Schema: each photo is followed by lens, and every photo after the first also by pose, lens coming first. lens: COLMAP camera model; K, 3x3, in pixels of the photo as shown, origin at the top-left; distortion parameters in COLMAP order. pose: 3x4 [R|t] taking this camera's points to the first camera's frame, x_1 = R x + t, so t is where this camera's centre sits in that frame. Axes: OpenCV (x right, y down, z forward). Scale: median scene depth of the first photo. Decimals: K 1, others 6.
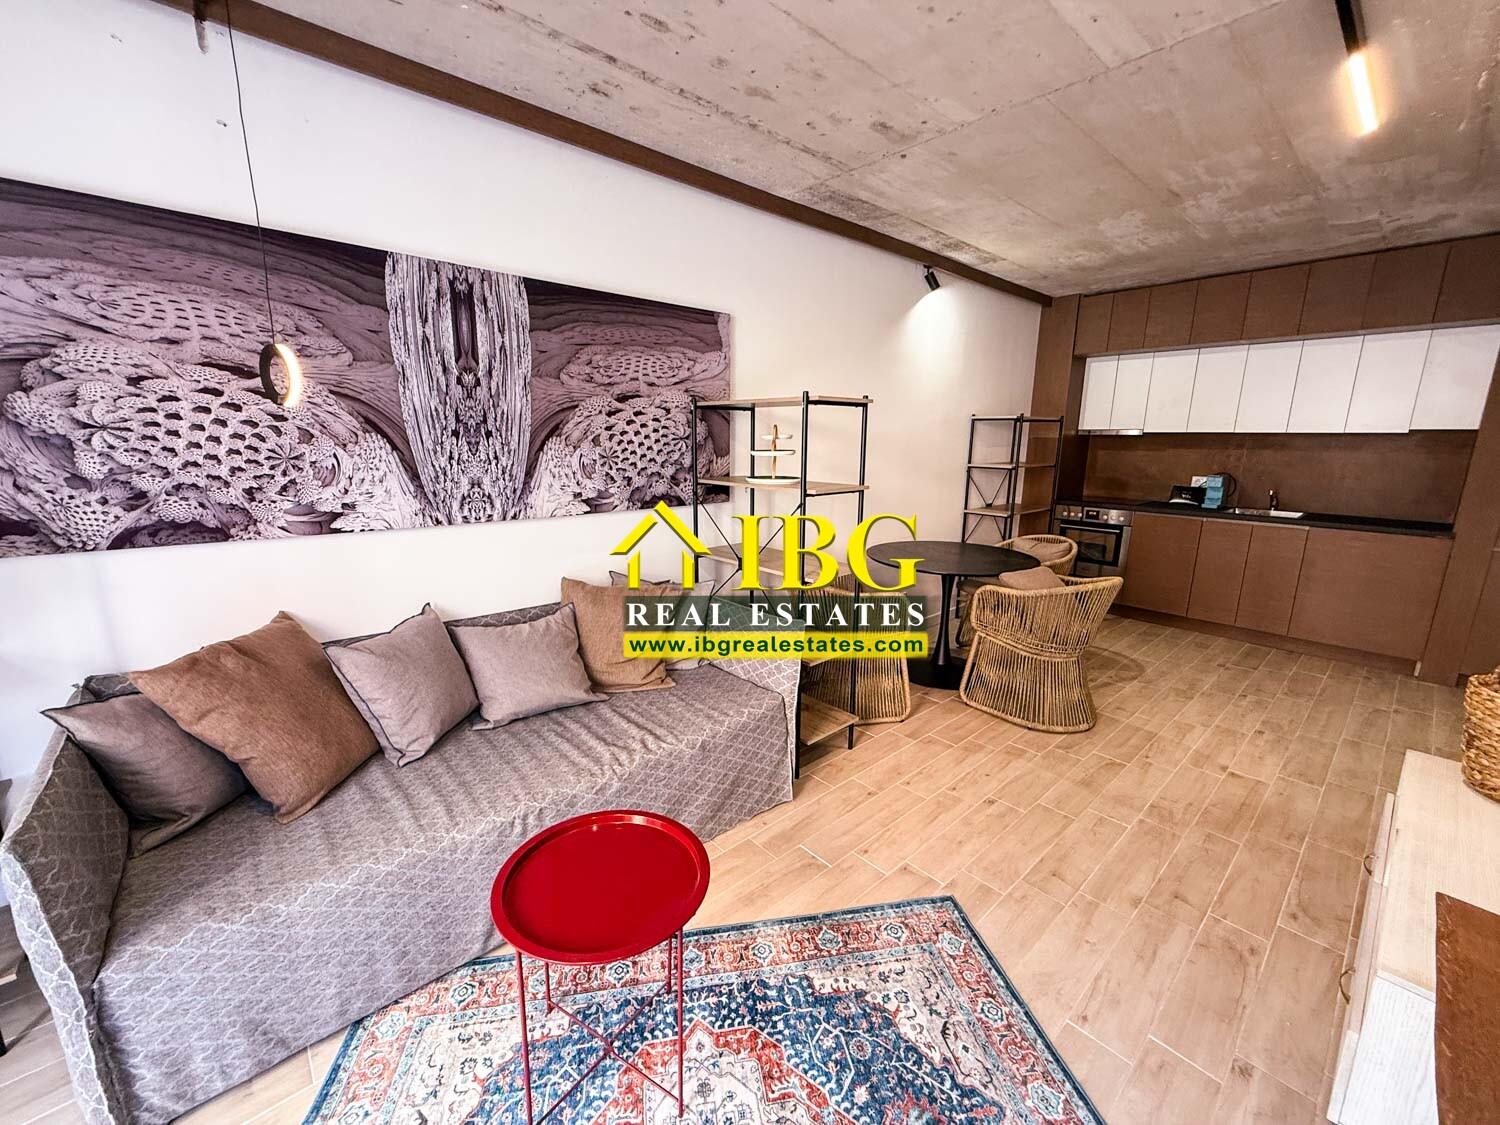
lens RADIAL K [[600.6, 0, 746.4], [0, 600.6, 562.2], [0, 0, 1]] dist [0.000264, 0.000406]
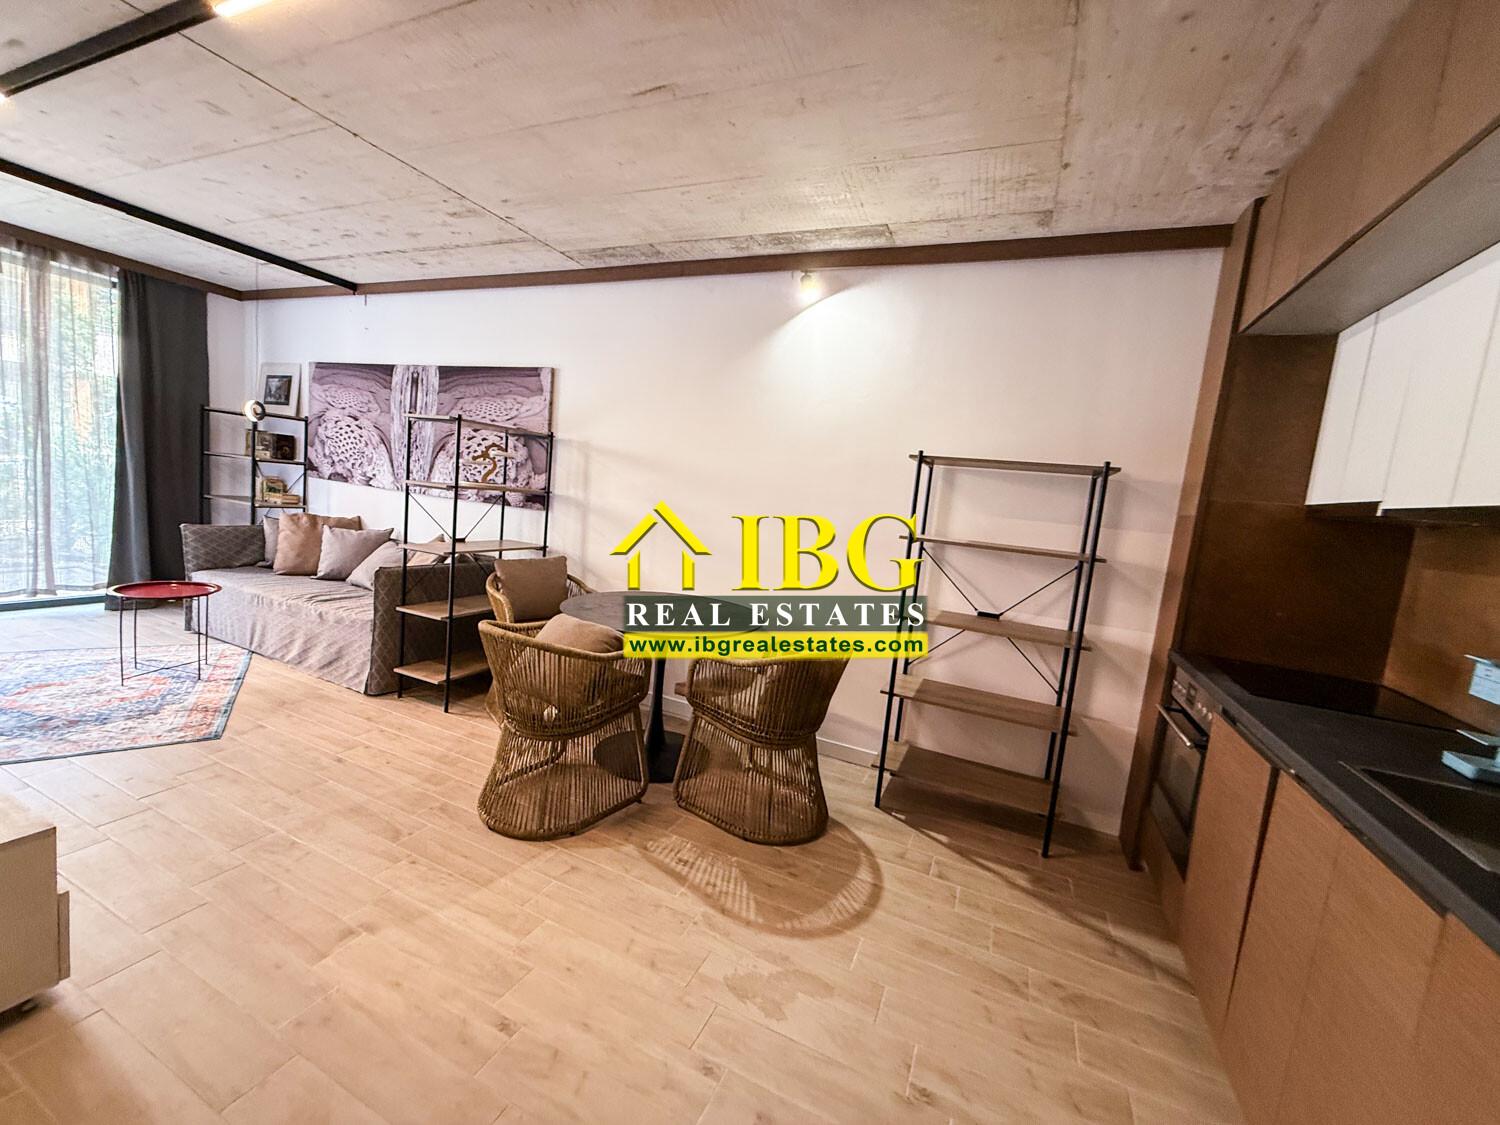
lens RADIAL K [[600.6, 0, 746.4], [0, 600.6, 562.2], [0, 0, 1]] dist [0.000264, 0.000406]
pose [[0.412029, 0.139011, -0.900504, 1.833930], [-0.283109, 0.958909, 0.018490, -0.199071], [0.866072, 0.247323, 0.434454, 1.197257]]
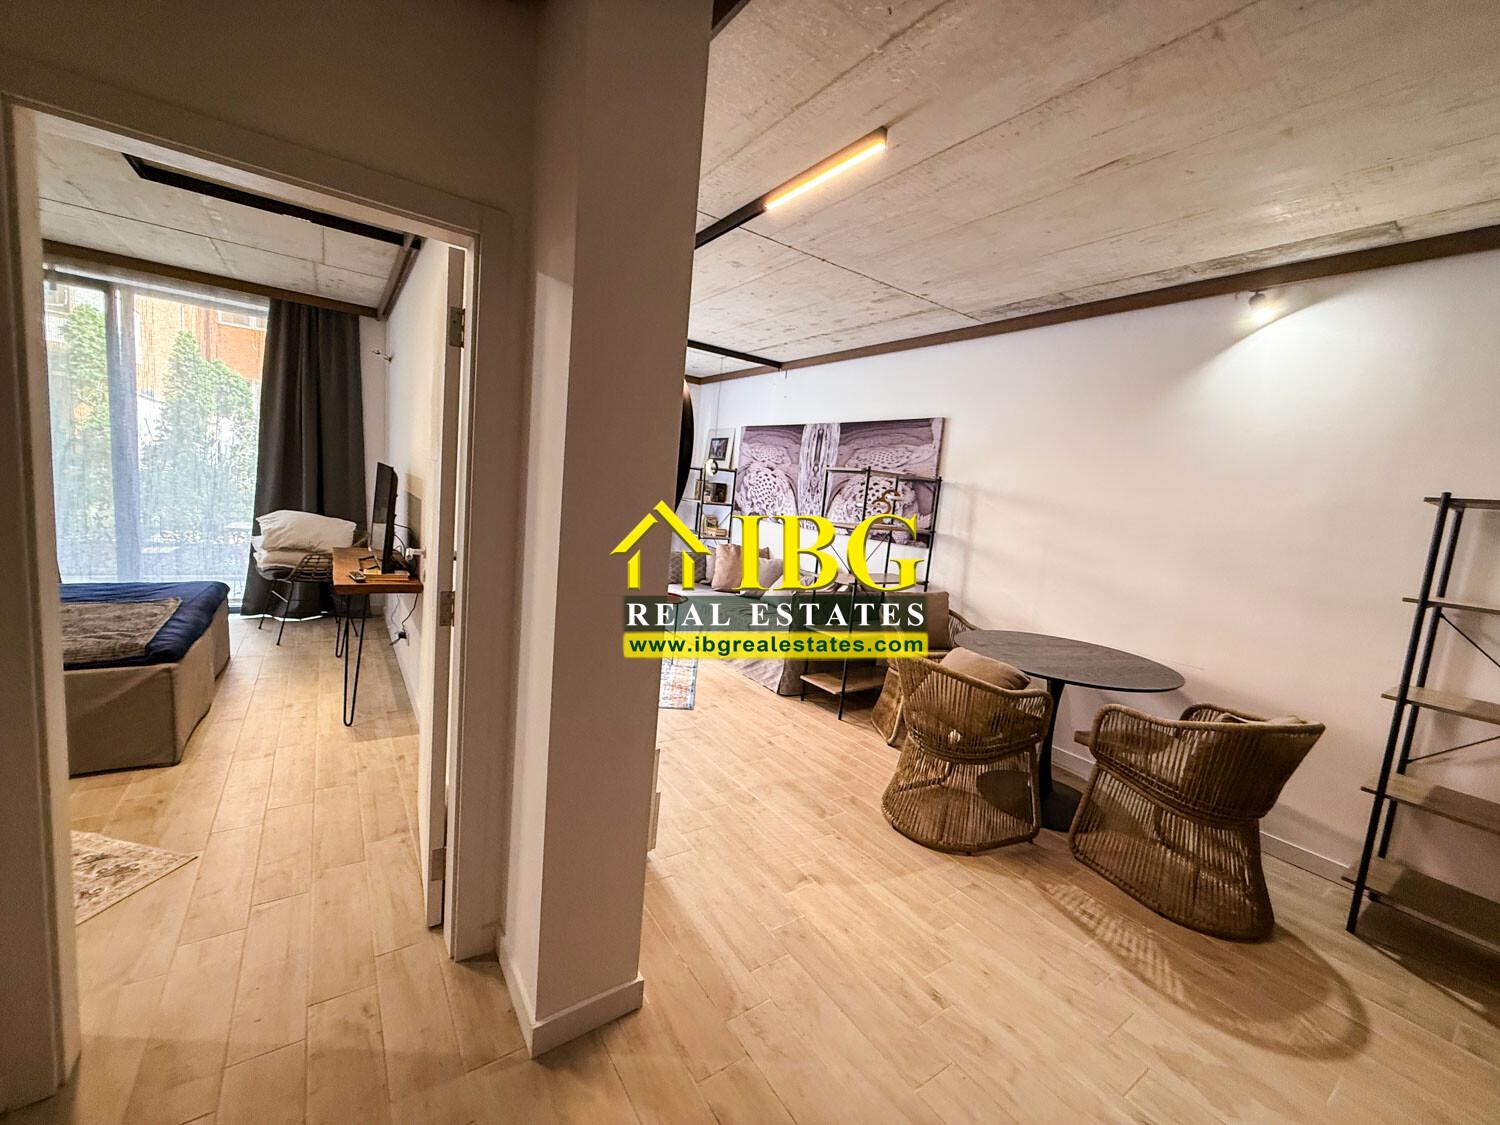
lens RADIAL K [[600.0, 0, 746.9], [0, 600.0, 563.3], [0, 0, 1]] dist [-0.000229, 0.000142]
pose [[-0.115433, 0.101752, -0.988090, 1.937699], [-0.297603, 0.945501, 0.132133, -0.180512], [0.947685, 0.309311, -0.078861, 1.032421]]
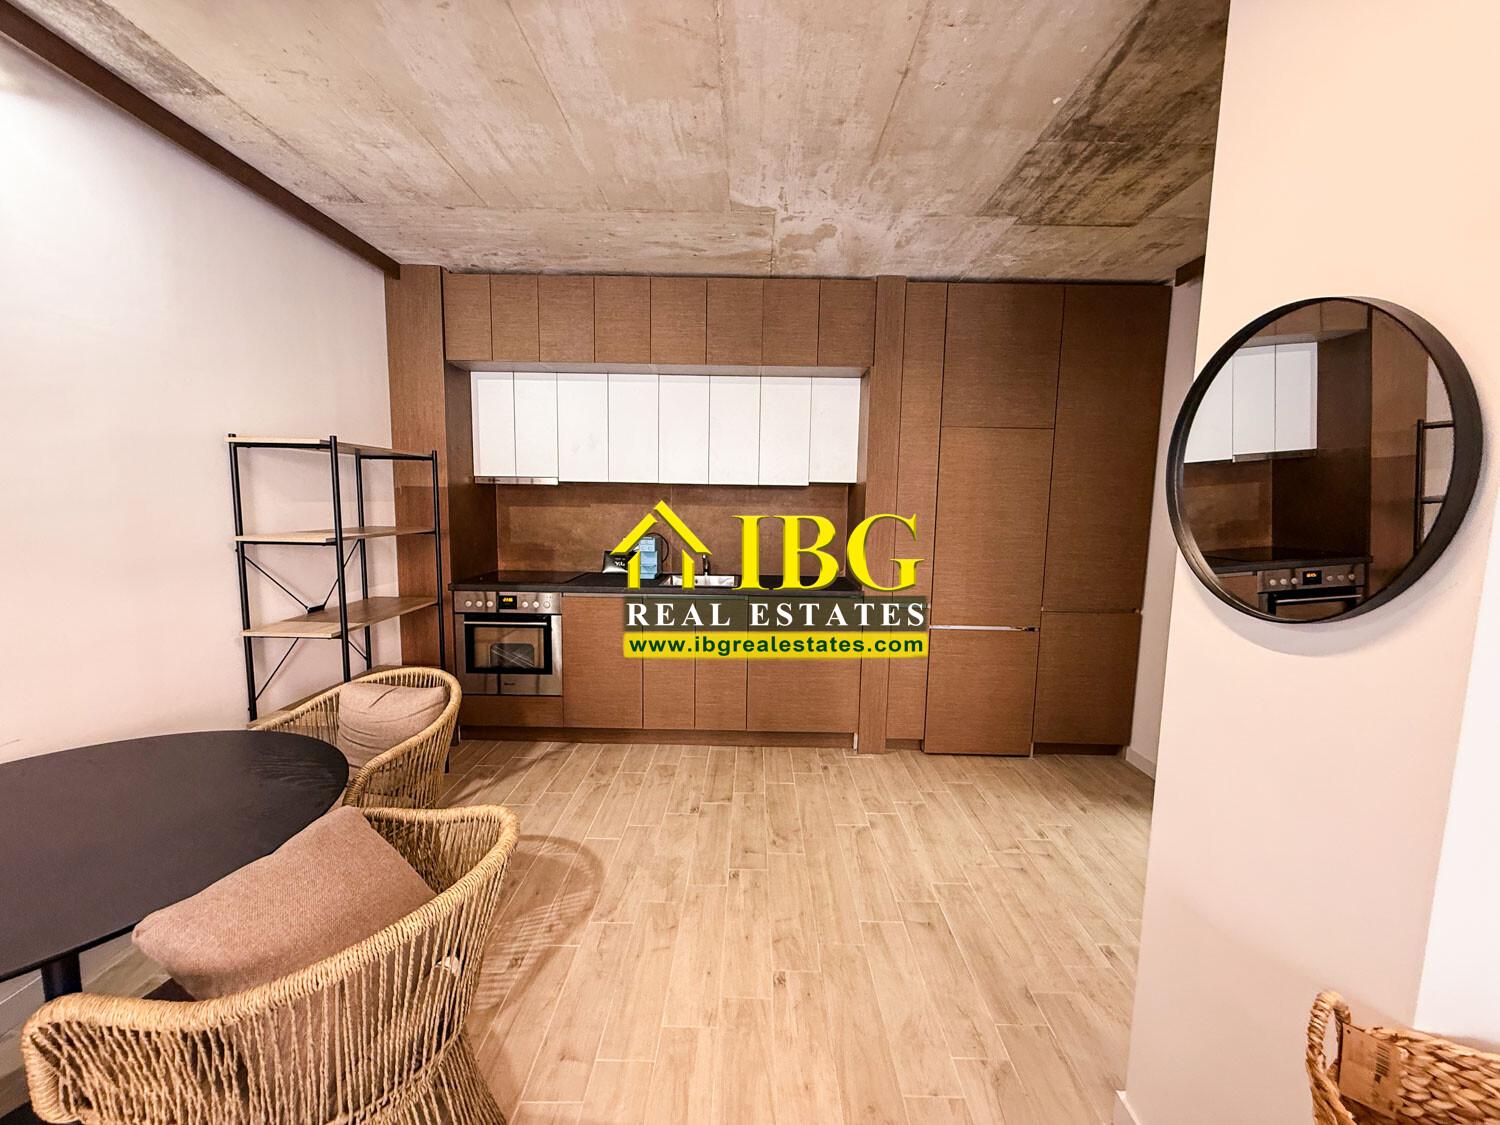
lens RADIAL K [[598.2, 0, 750.0], [0, 598.2, 562.5], [0, 0, 1]] dist [-0.000951, 0.000395]
pose [[0.663905, -0.075867, 0.743958, 0.601374], [0.144187, 0.989160, -0.027799, -0.147949], [-0.733785, 0.125725, 0.667648, 0.807119]]
